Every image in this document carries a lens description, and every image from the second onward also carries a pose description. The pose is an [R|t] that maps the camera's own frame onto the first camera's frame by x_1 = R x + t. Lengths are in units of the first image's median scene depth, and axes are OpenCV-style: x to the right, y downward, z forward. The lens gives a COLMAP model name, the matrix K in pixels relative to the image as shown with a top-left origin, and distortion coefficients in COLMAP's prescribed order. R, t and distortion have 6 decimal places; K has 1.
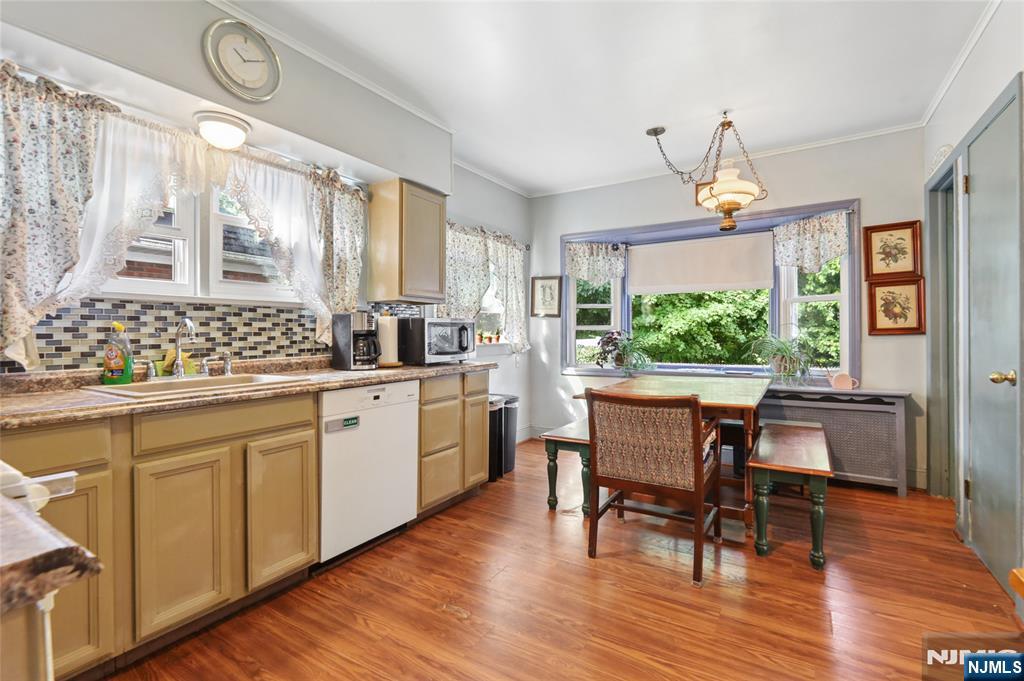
lens RADIAL K [[456.5, 0, 513.2], [0, 456.5, 333.9], [0, 0, 1]] dist [-0.004270, -0.000223]
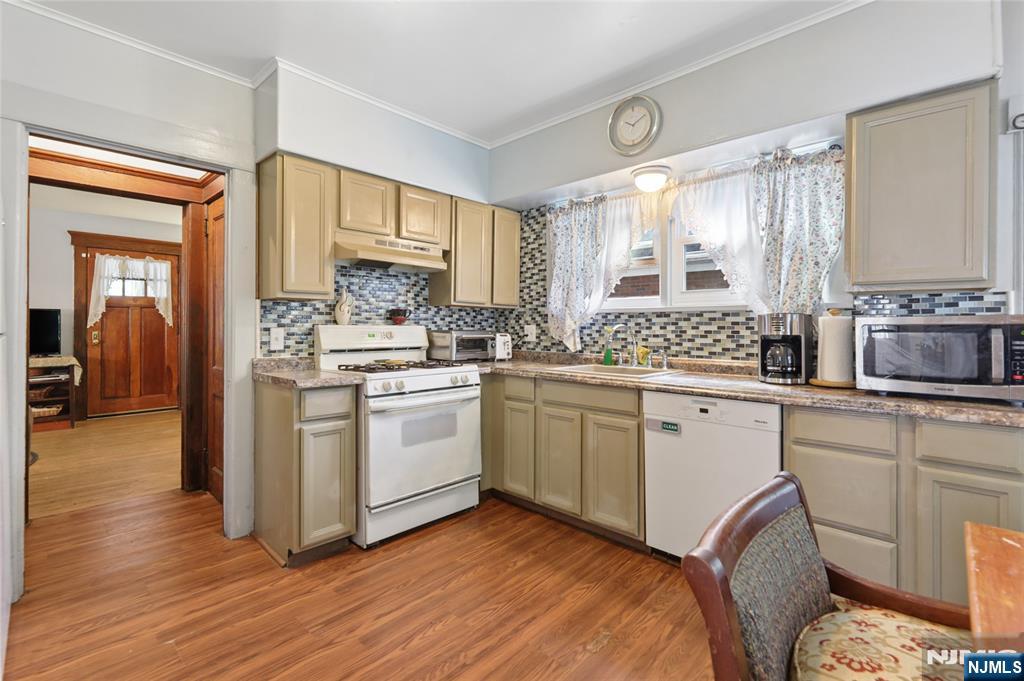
lens RADIAL K [[456.5, 0, 517.5], [0, 456.5, 325.1], [0, 0, 1]] dist [-0.004270, -0.000223]
pose [[-0.184557, 0.002194, -0.982819, 0.640837], [-0.005617, 0.999979, 0.003287, -0.029543], [0.982806, 0.006128, -0.184541, 0.790987]]
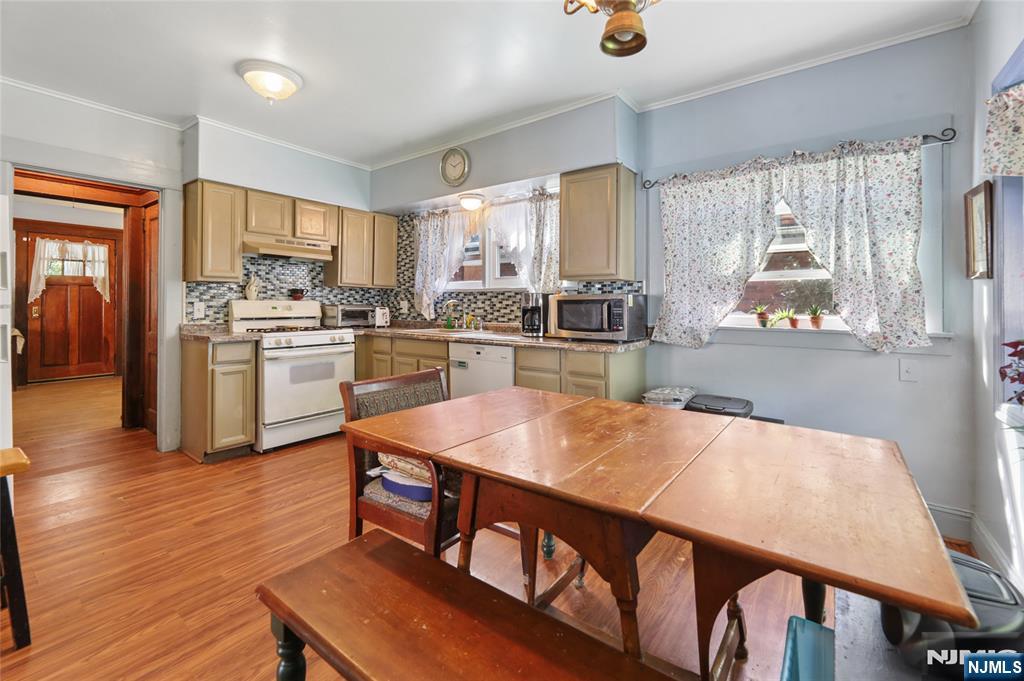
lens RADIAL K [[432.2, 0, 510.0], [0, 432.2, 301.6], [0, 0, 1]] dist [-0.000785, -0.000694]
pose [[-0.076688, -0.000682, -0.997055, 1.050886], [-0.006915, 0.999976, -0.000152, -0.024453], [0.997031, 0.006883, -0.076691, 1.186654]]
